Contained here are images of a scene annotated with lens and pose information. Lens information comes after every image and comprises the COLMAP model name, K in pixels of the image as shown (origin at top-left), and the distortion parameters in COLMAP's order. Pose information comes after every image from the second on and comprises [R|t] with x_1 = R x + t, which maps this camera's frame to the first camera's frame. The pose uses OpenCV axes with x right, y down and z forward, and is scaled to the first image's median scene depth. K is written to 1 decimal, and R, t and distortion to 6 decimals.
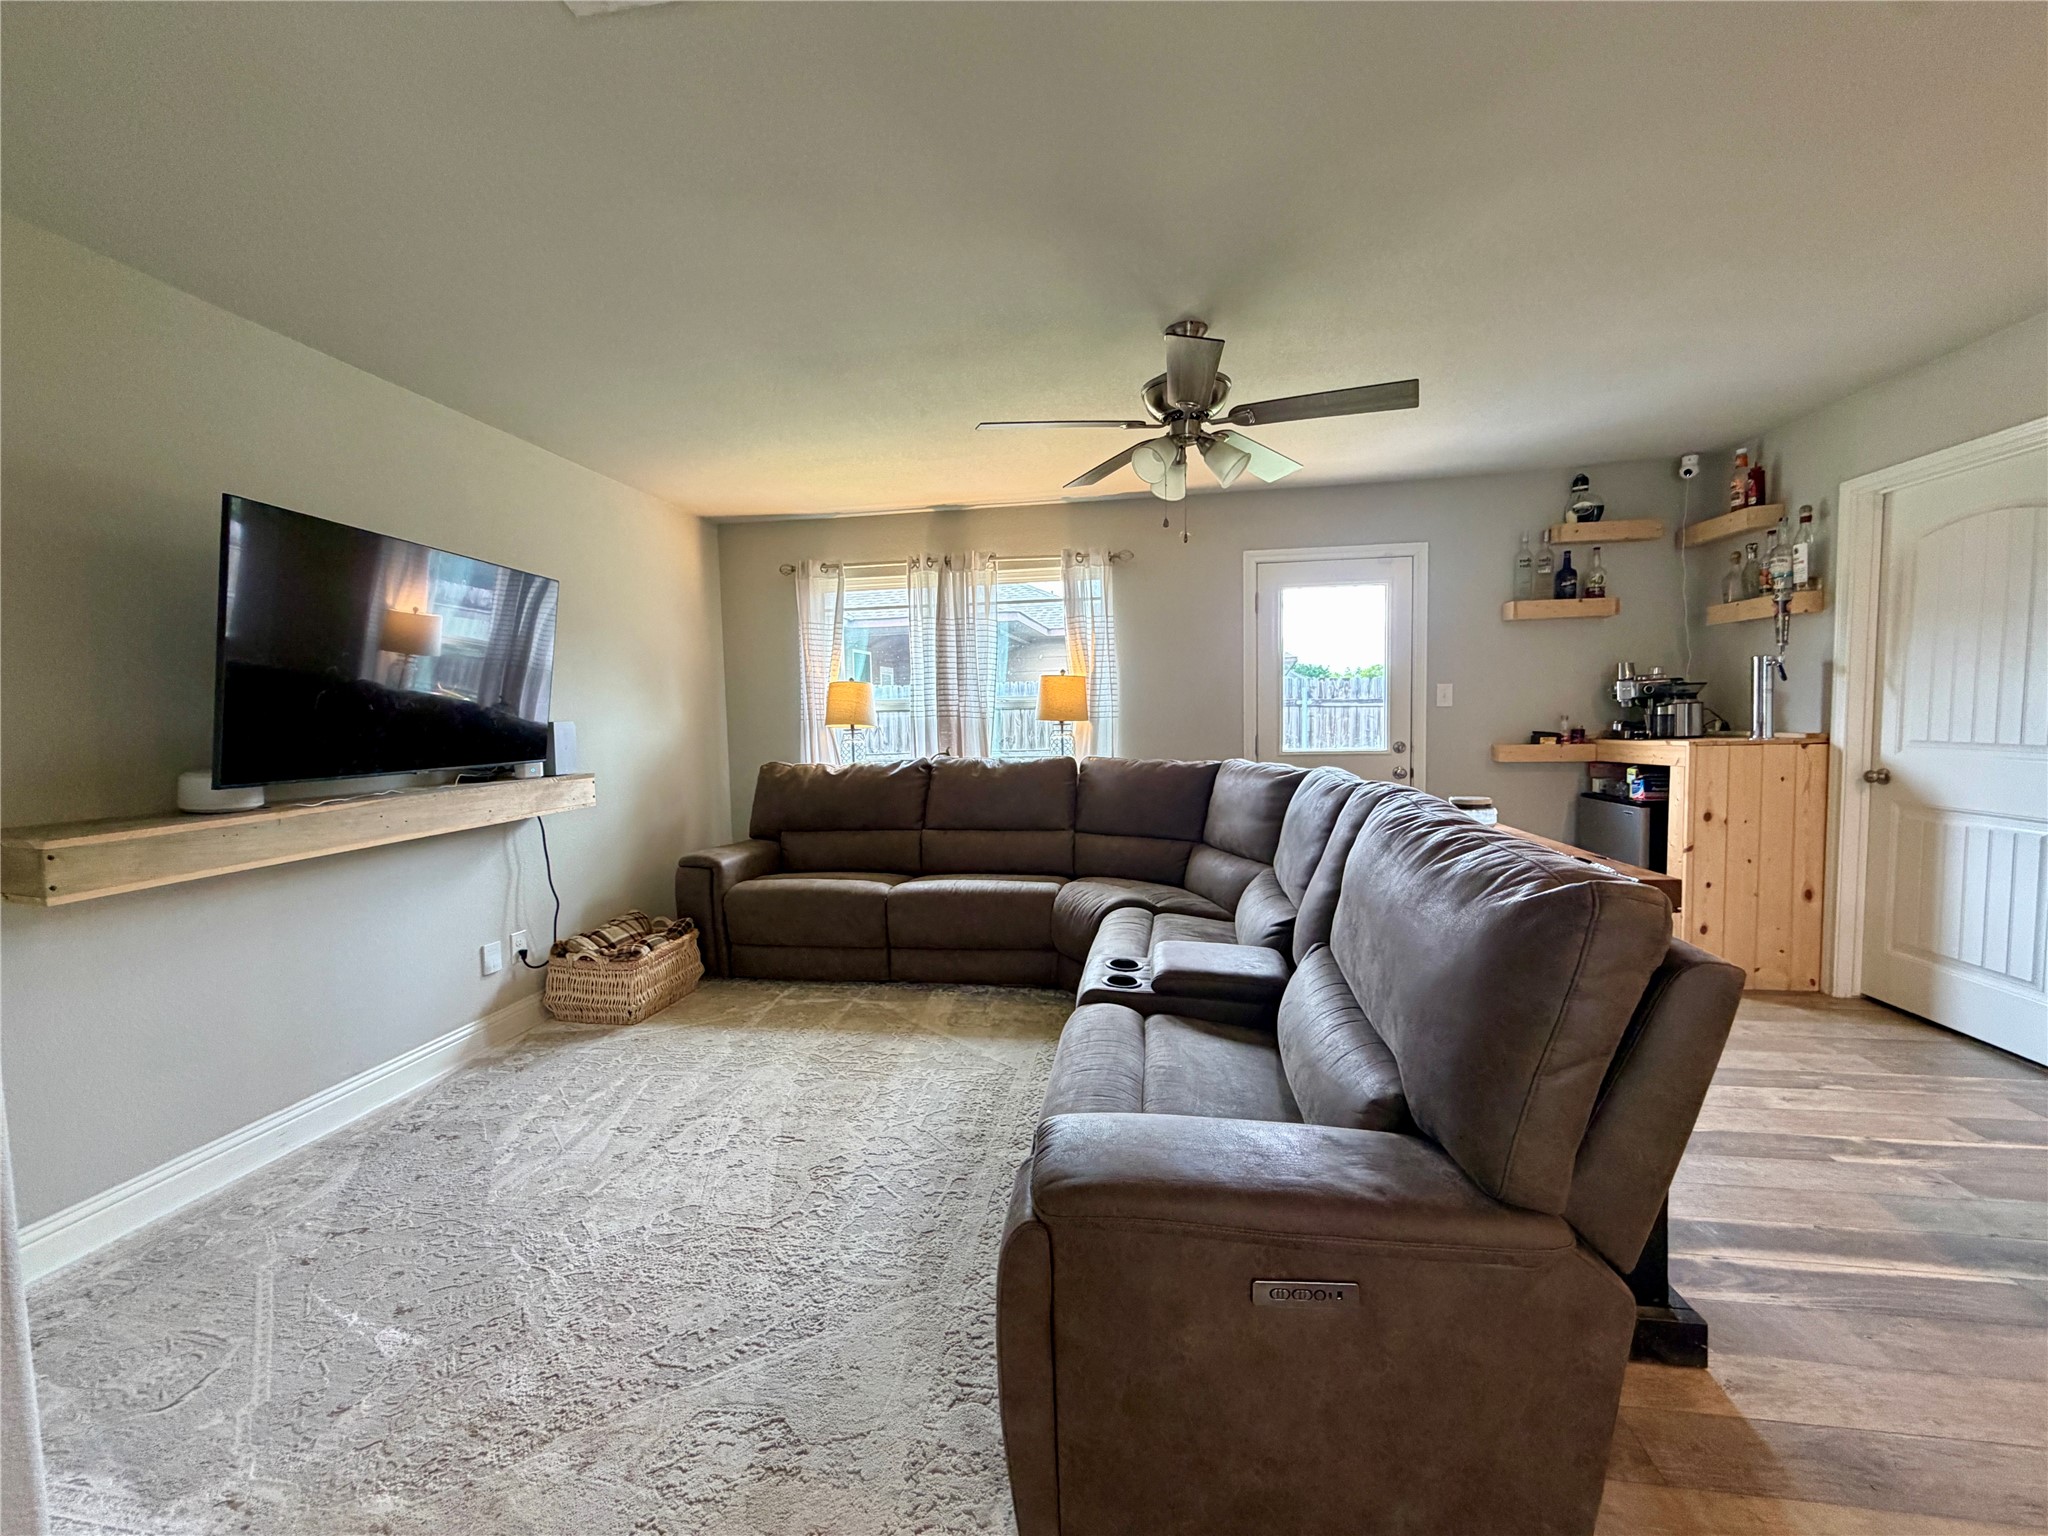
lens RADIAL K [[815.9, 0, 1013.9], [0, 815.9, 767.6], [0, 0, 1]] dist [-0.001929, 0.000393]
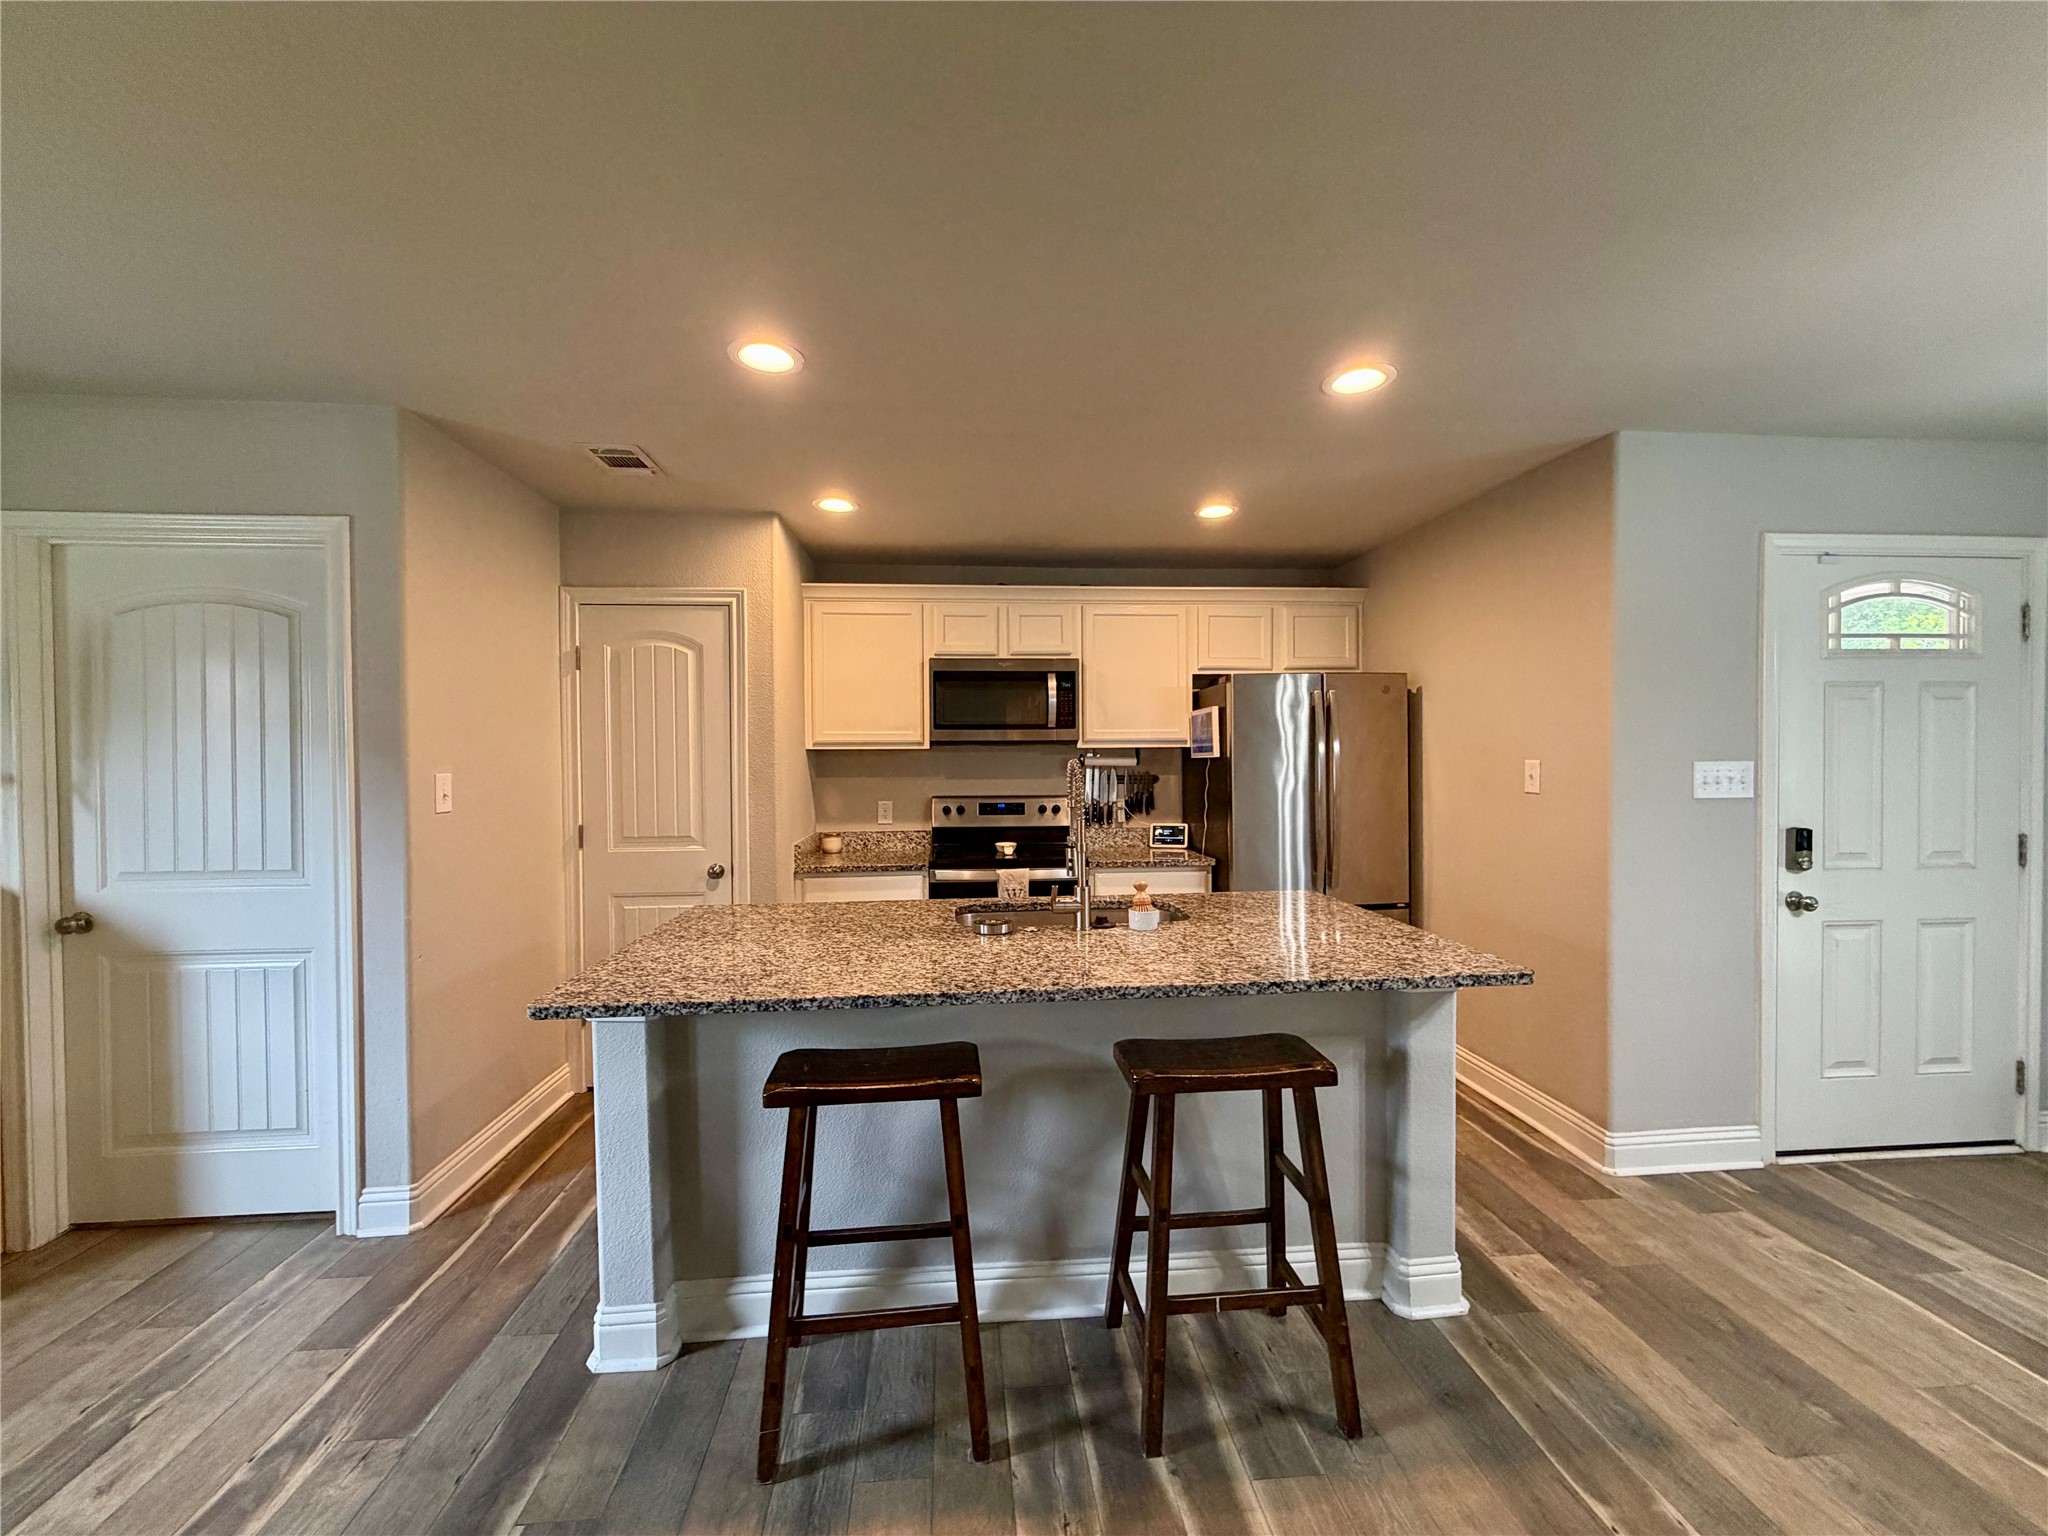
lens RADIAL K [[815.9, 0, 1013.9], [0, 815.9, 767.6], [0, 0, 1]] dist [-0.001929, 0.000393]
pose [[-0.238002, 0.008567, 0.971227, 0.129763], [0.076273, 0.997038, 0.009897, -0.068083], [-0.968265, 0.076434, -0.237951, 0.317058]]
